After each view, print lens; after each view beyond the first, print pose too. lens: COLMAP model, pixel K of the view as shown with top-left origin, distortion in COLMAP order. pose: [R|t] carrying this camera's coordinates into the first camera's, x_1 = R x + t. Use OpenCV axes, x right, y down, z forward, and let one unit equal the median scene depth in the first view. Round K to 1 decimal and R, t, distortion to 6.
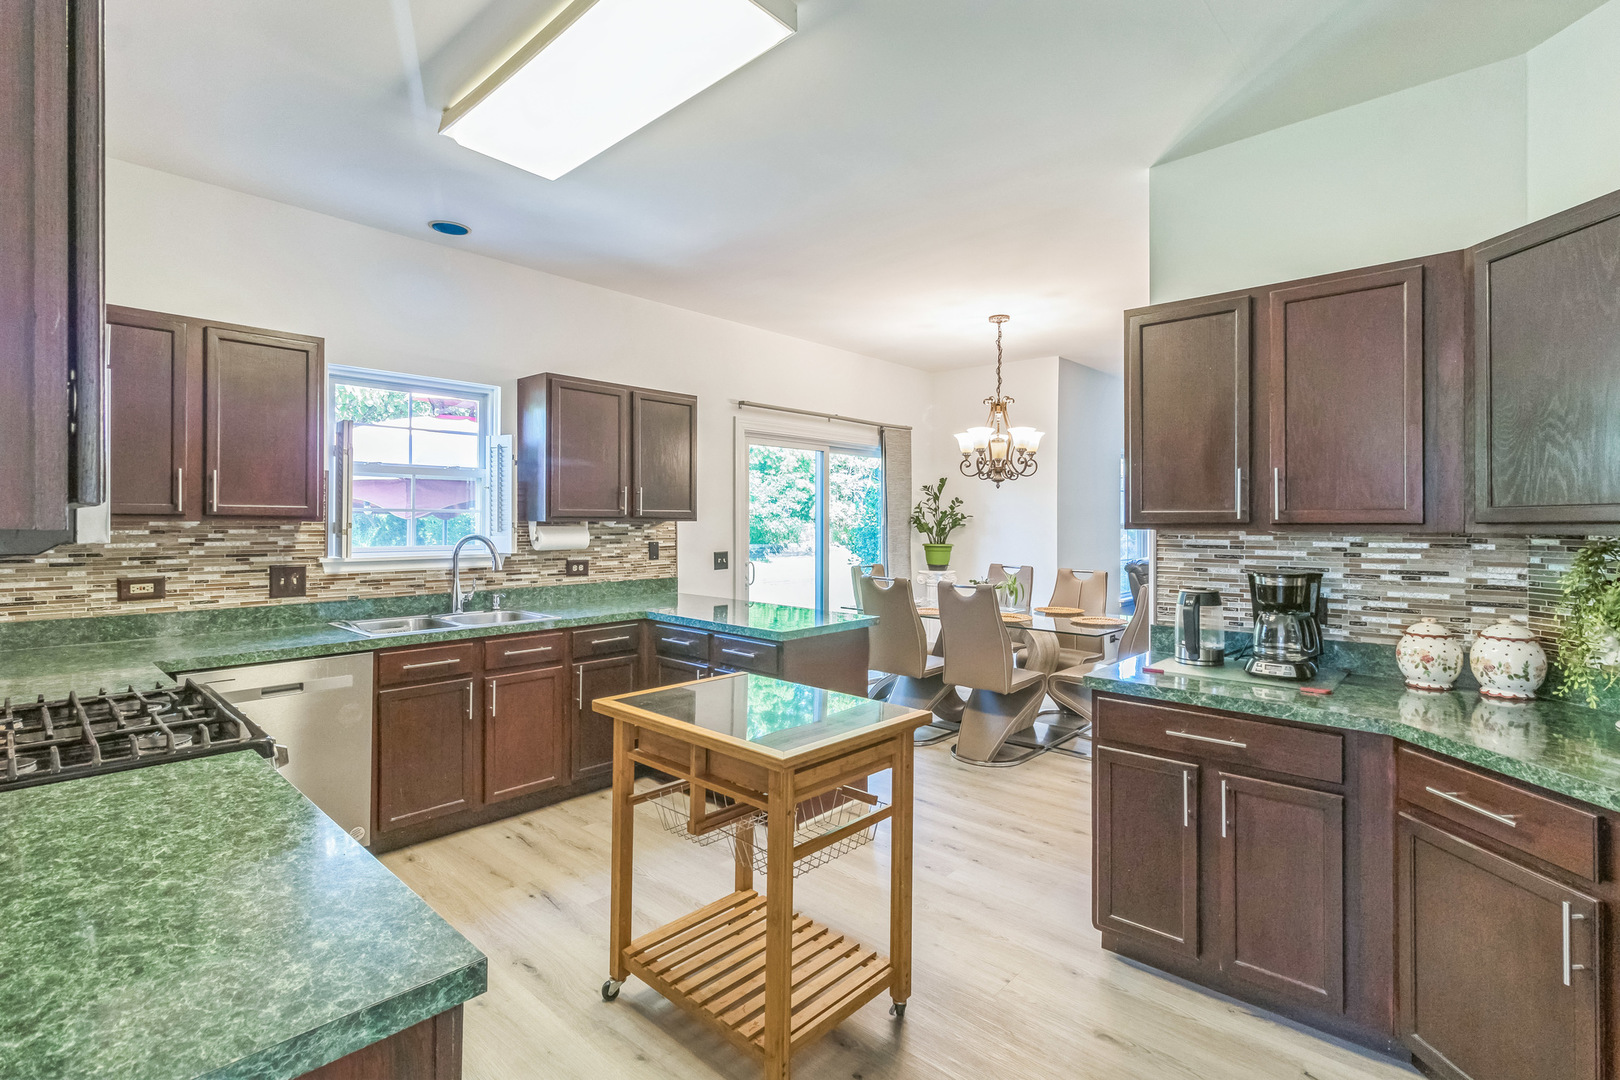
lens RADIAL K [[758.0, 0, 812.2], [0, 758.0, 532.1], [0, 0, 1]] dist [-0.005769, 0.000044]
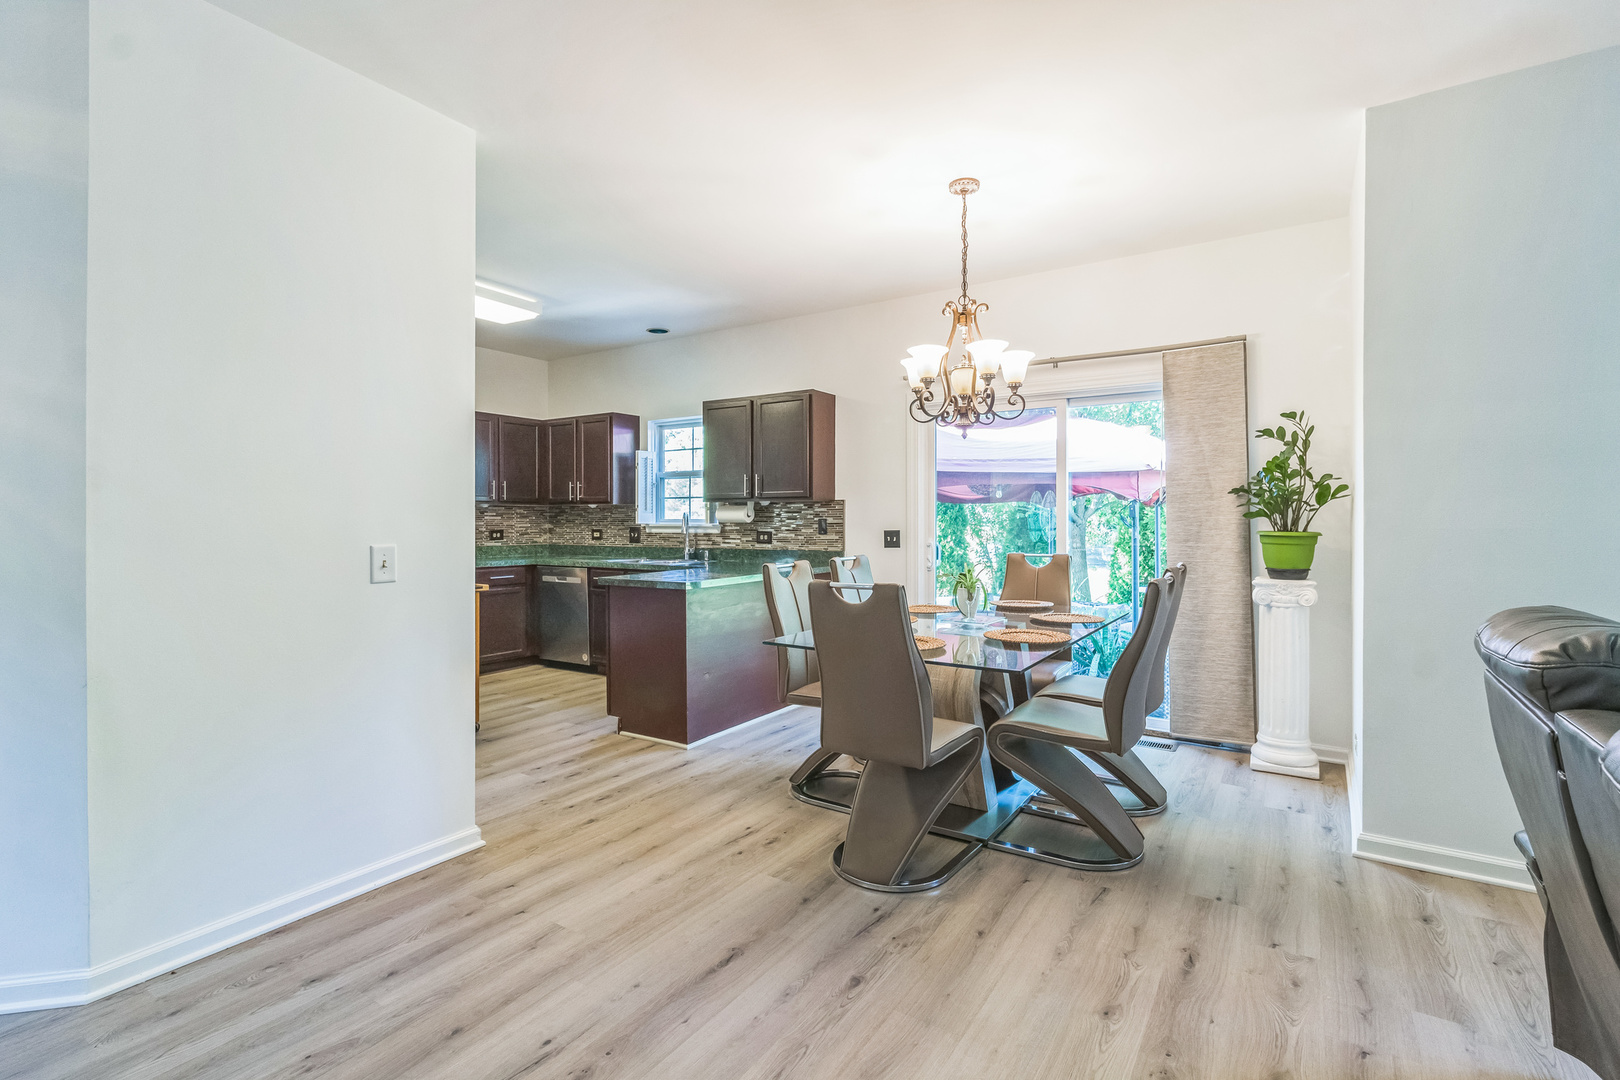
lens RADIAL K [[758.0, 0, 806.7], [0, 758.0, 525.4], [0, 0, 1]] dist [-0.005769, 0.000044]
pose [[0.152368, 0.002459, -0.988321, 0.974562], [-0.015979, 0.999872, 0.000024, 0.023964], [0.988195, 0.015788, 0.152387, 0.833371]]
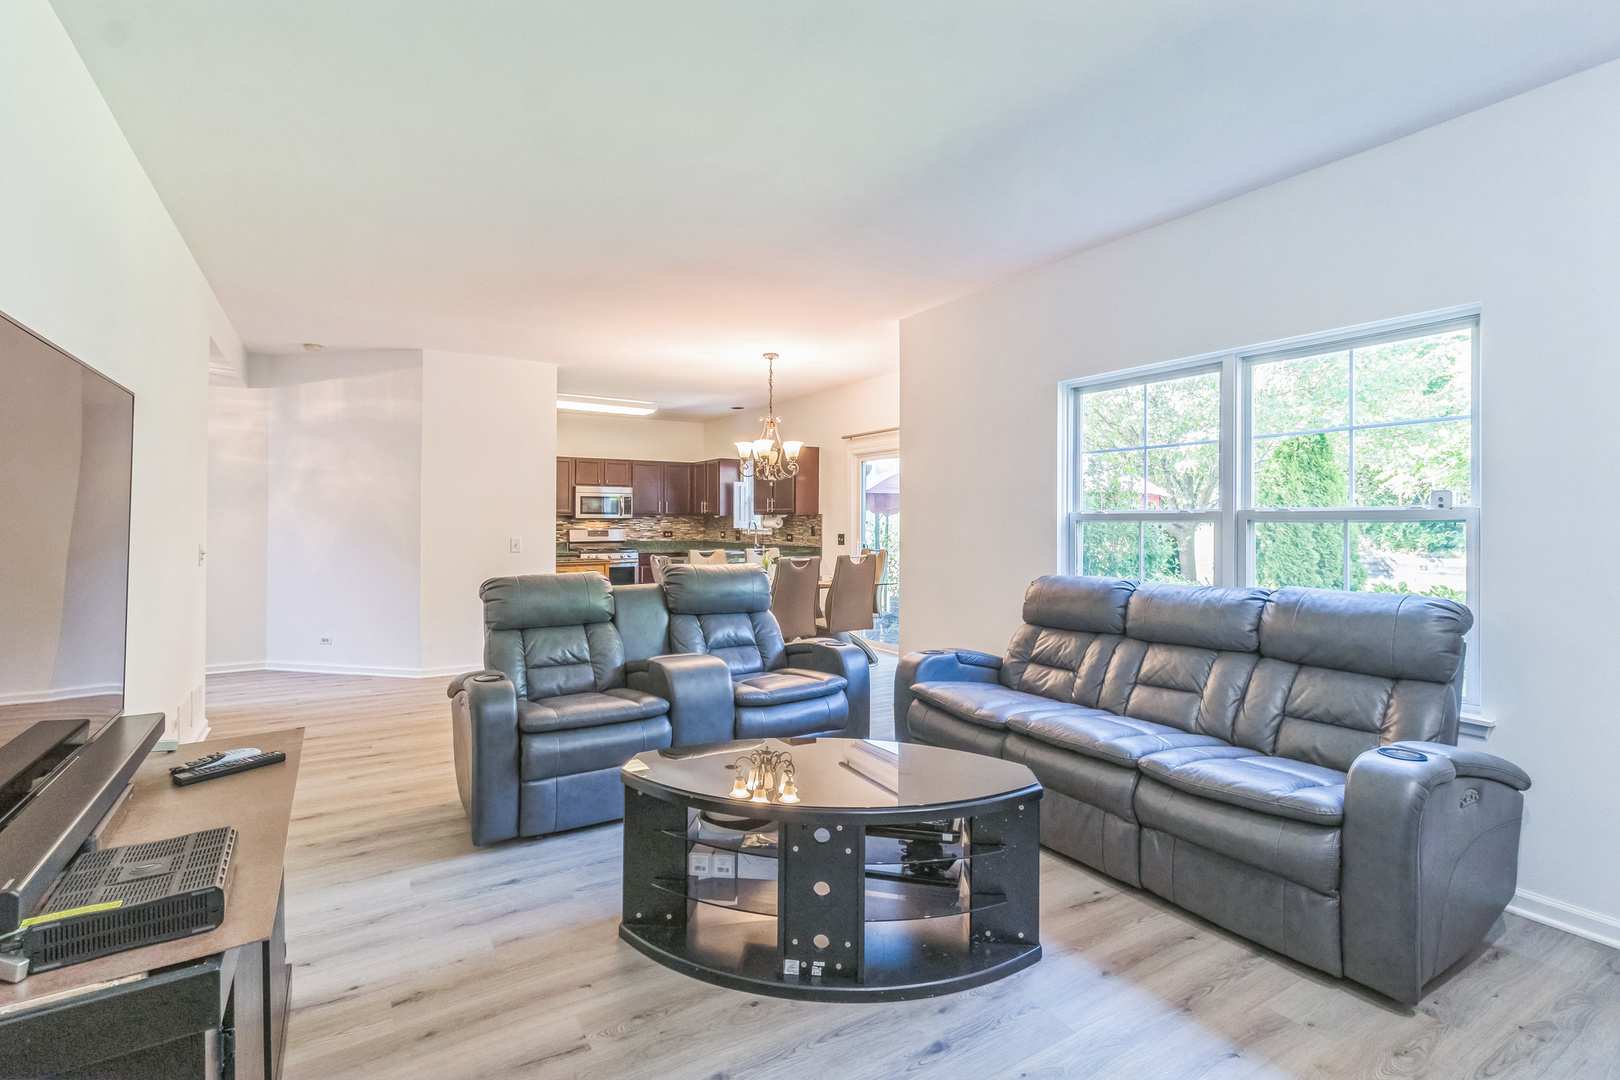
lens RADIAL K [[758.0, 0, 802.3], [0, 758.0, 529.8], [0, 0, 1]] dist [-0.005769, 0.000044]
pose [[-0.274075, 0.008633, -0.961670, 1.616993], [-0.019278, 0.999709, 0.014469, -0.004440], [0.961515, 0.022505, -0.273829, 1.537320]]
